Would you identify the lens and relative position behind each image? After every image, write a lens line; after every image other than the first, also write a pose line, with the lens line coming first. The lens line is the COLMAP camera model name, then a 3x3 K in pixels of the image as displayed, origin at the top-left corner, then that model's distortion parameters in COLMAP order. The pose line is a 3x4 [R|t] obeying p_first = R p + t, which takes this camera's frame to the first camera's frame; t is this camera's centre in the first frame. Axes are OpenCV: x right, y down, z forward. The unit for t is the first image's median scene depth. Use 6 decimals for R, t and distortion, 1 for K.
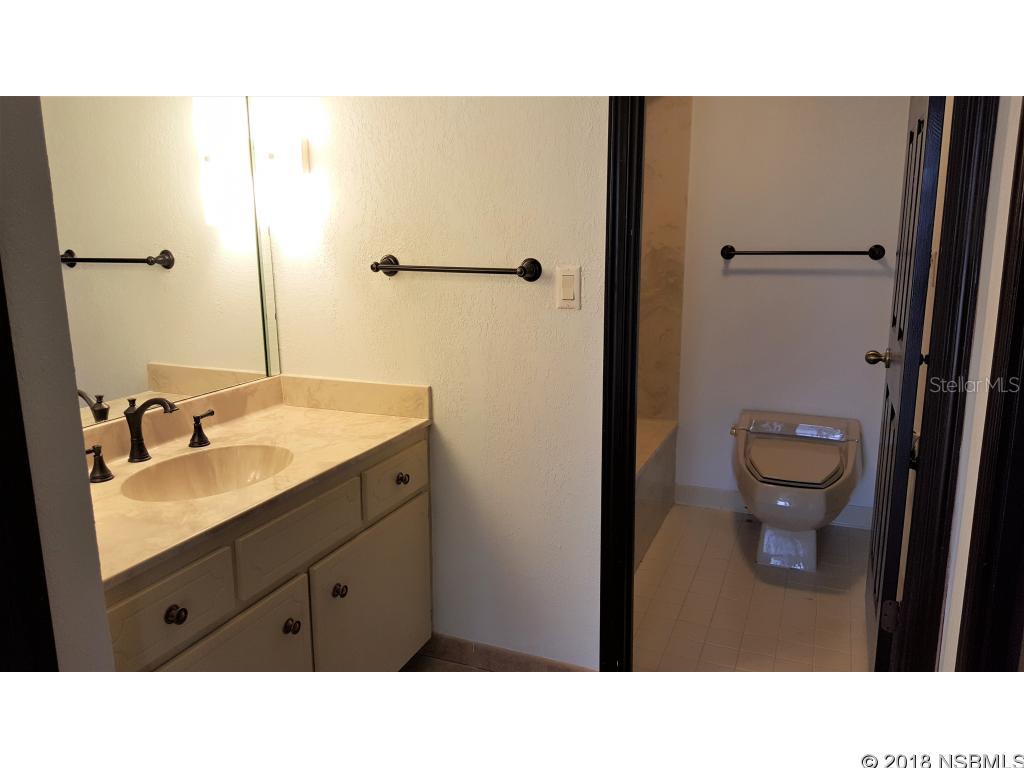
lens RADIAL K [[766.6, 0, 512.0], [0, 766.6, 384.0], [0, 0, 1]] dist [0.213907, -0.203600]
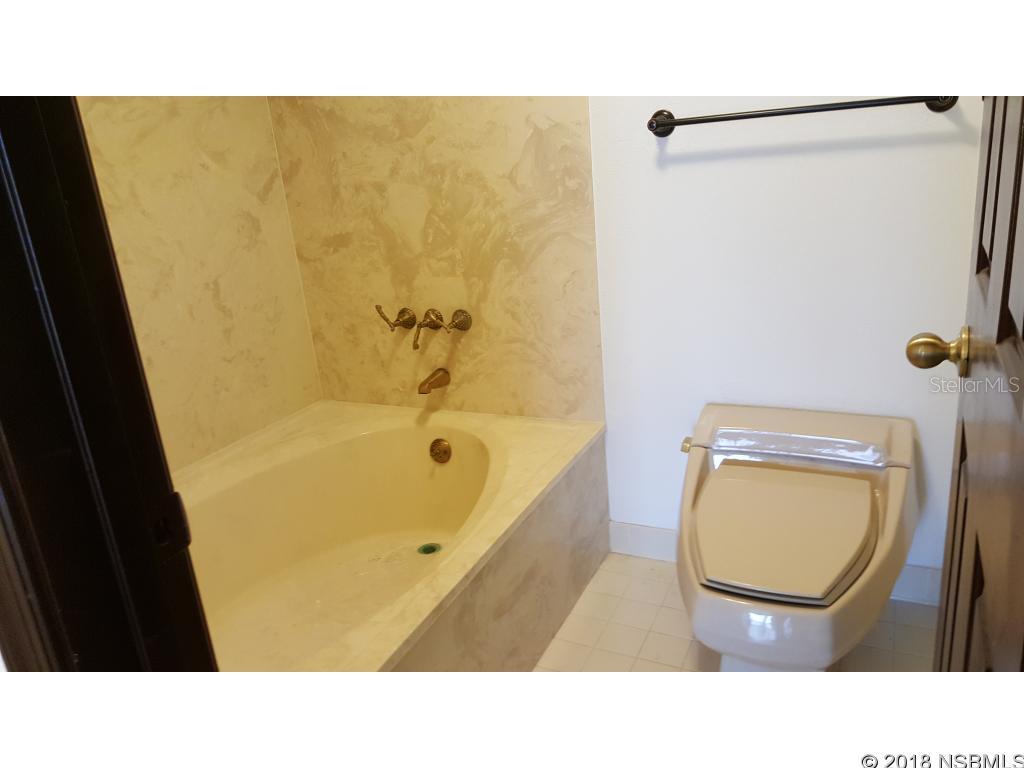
lens RADIAL K [[766.6, 0, 512.0], [0, 766.6, 384.0], [0, 0, 1]] dist [0.213907, -0.203600]
pose [[0.995334, -0.057877, -0.077207, 0.204484], [0.065244, 0.993184, 0.096590, -0.047921], [0.071090, -0.101177, 0.992325, 0.431288]]
